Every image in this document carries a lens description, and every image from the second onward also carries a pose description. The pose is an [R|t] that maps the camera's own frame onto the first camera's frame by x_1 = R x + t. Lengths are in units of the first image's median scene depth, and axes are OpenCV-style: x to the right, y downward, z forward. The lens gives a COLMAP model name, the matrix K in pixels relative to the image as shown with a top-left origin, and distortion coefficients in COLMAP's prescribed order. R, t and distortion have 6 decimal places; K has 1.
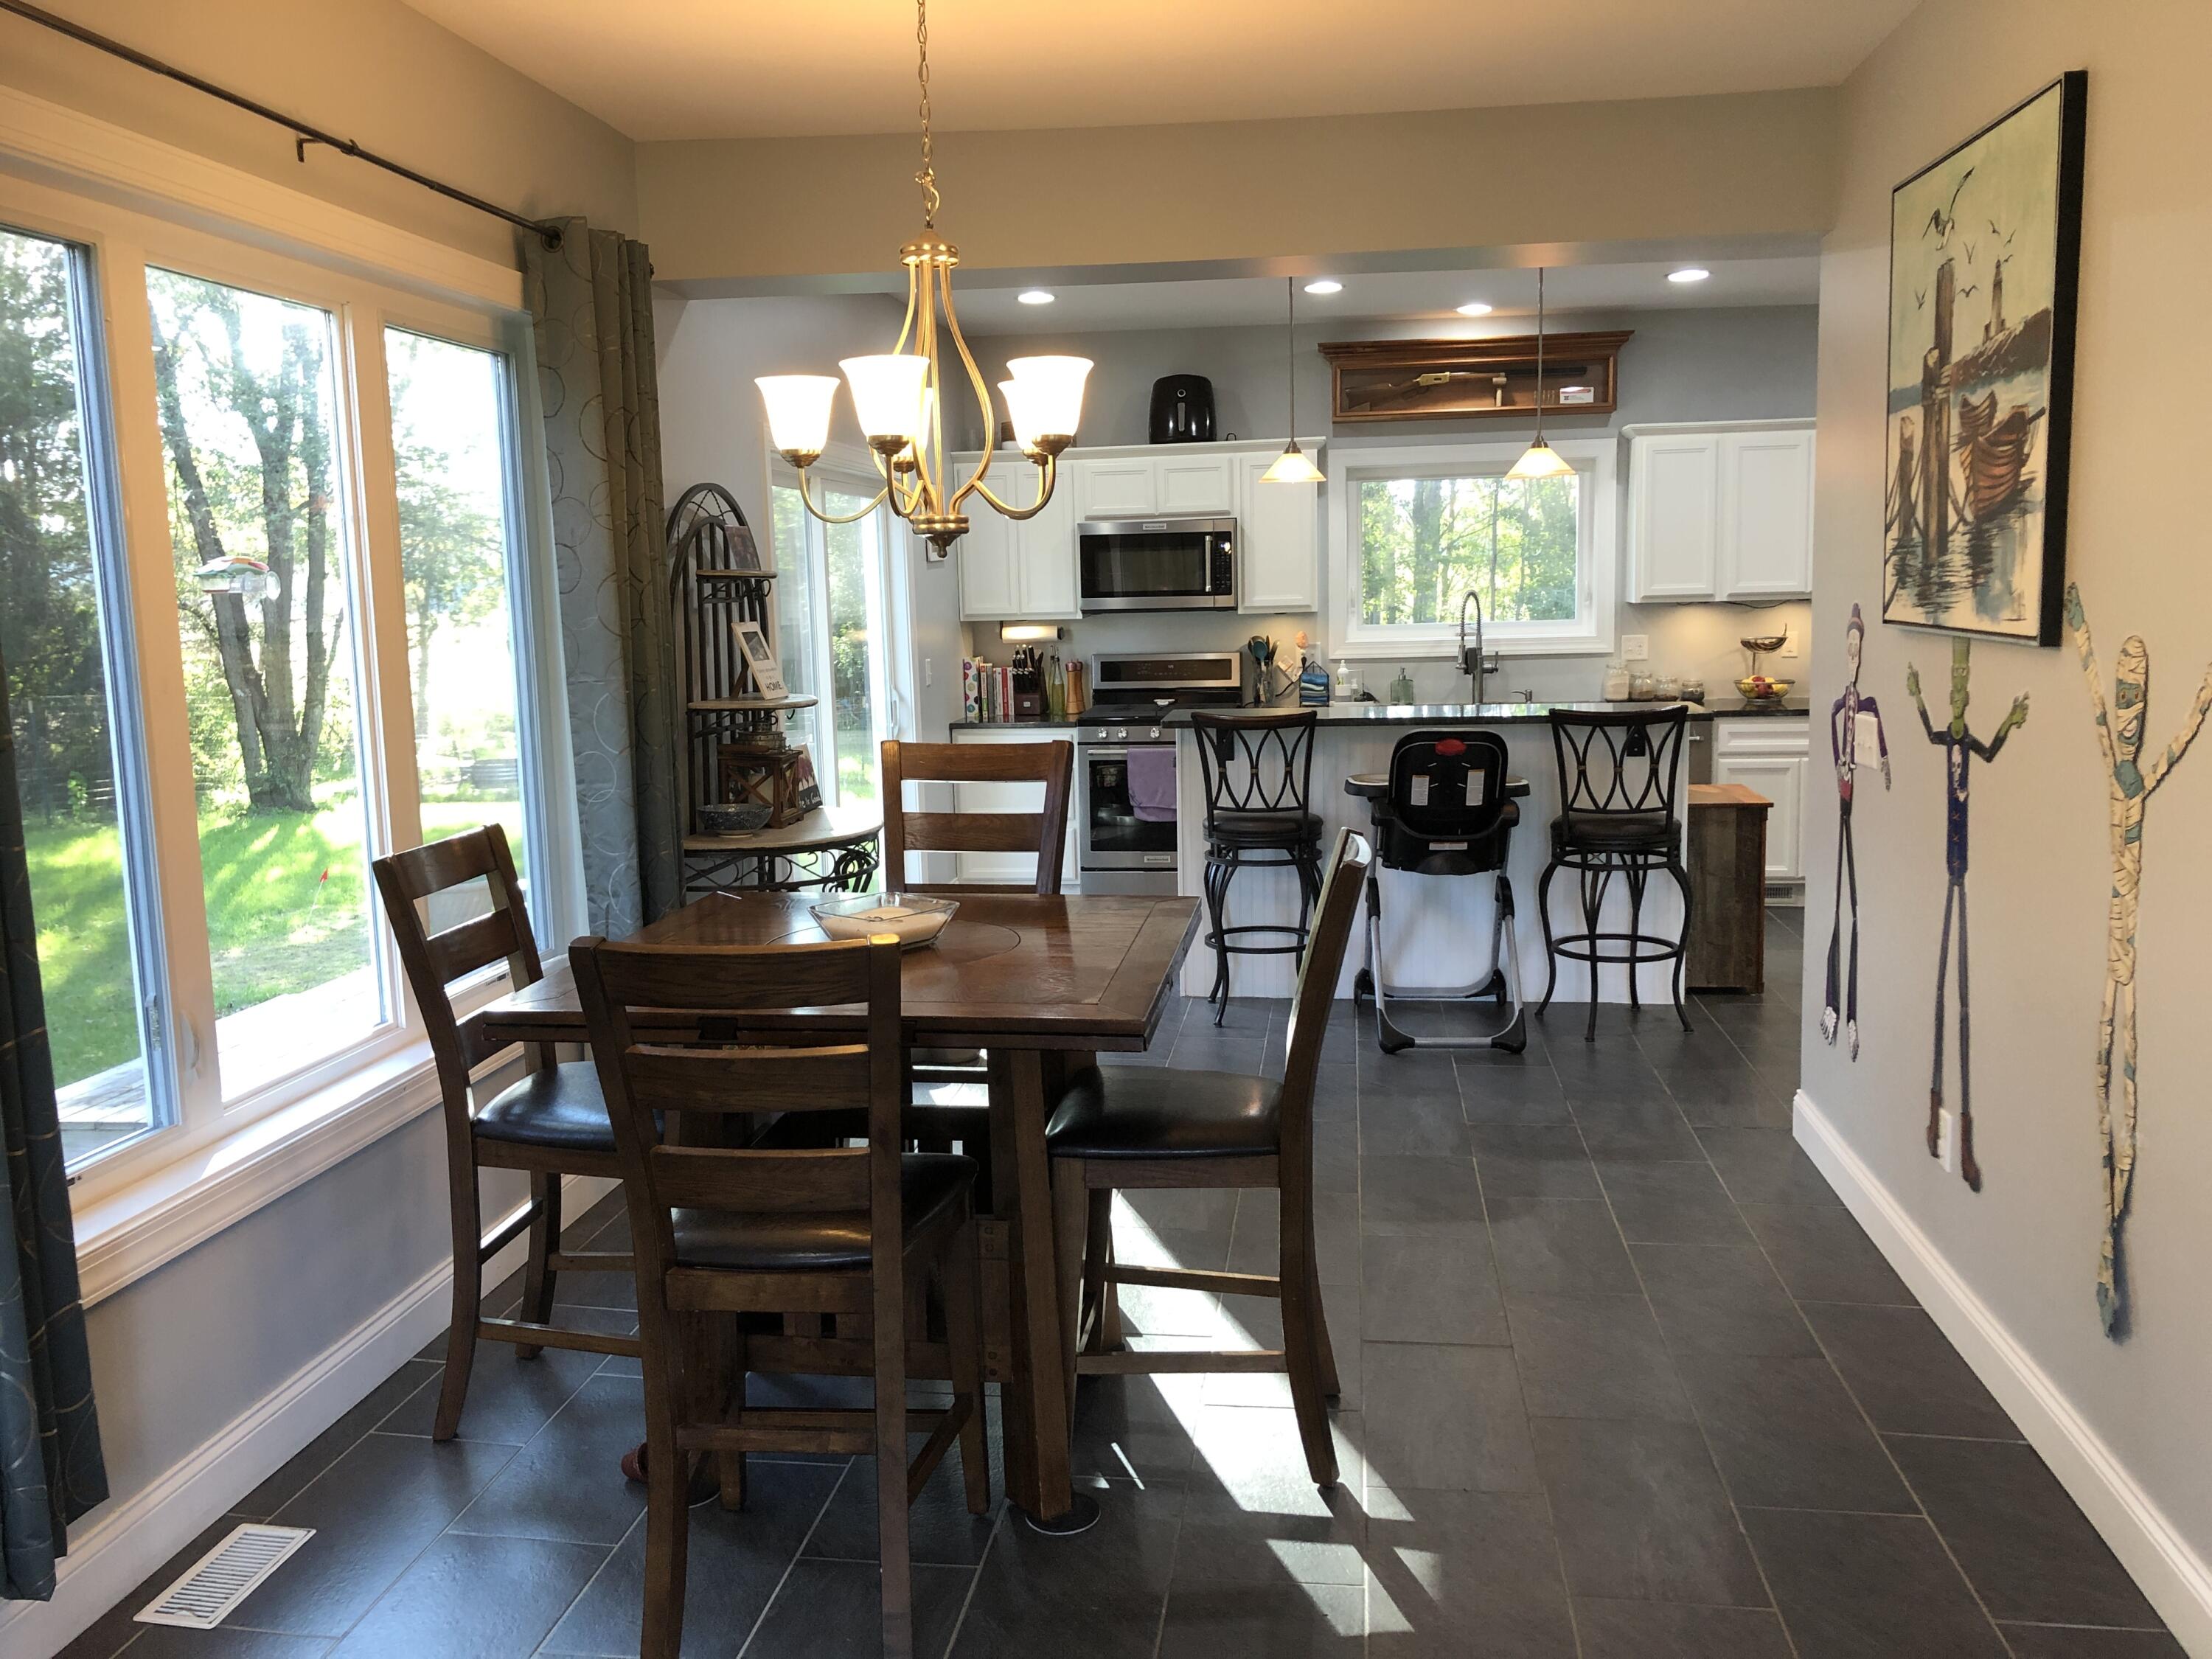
lens RADIAL K [[1805.2, 0, 1106.0], [0, 1805.2, 829.5], [0, 0, 1]] dist [0.072942, -0.126462]
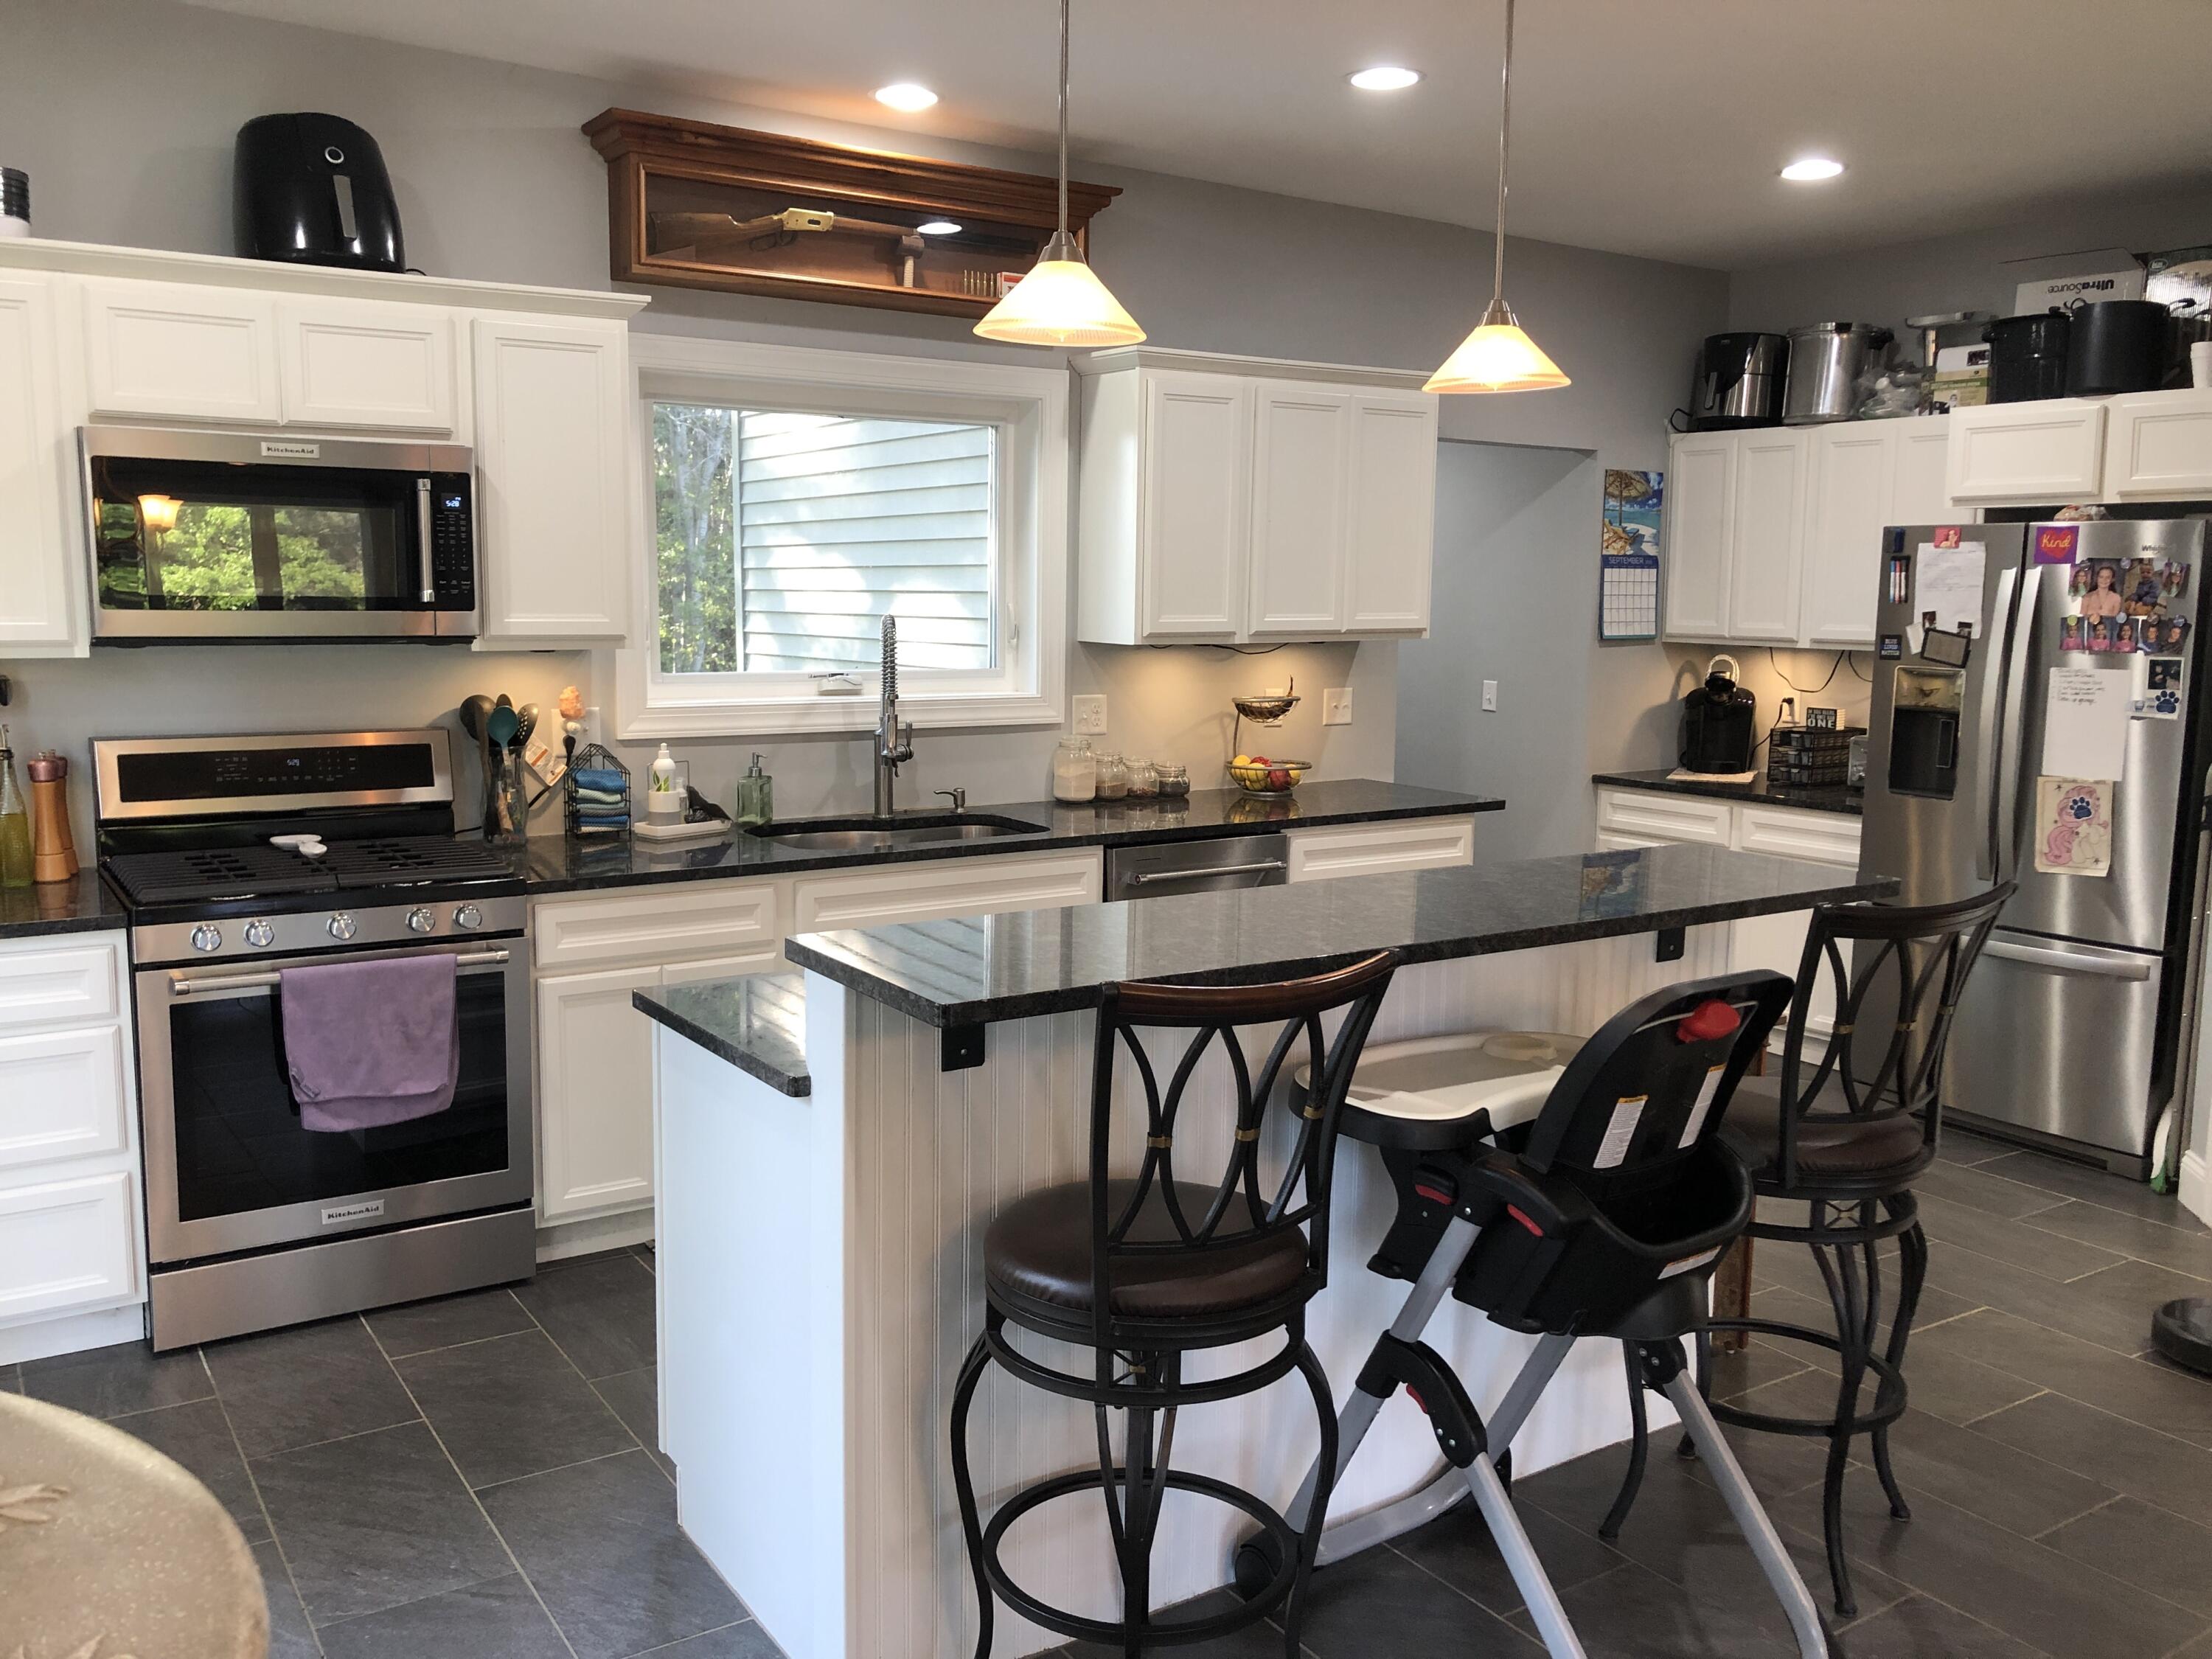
lens RADIAL K [[1805.2, 0, 1106.0], [0, 1805.2, 829.5], [0, 0, 1]] dist [0.072942, -0.126462]
pose [[0.749690, -0.054593, 0.659533, -0.116846], [0.061402, 0.998031, 0.012816, -0.068390], [-0.658934, 0.030889, 0.751566, 0.533266]]
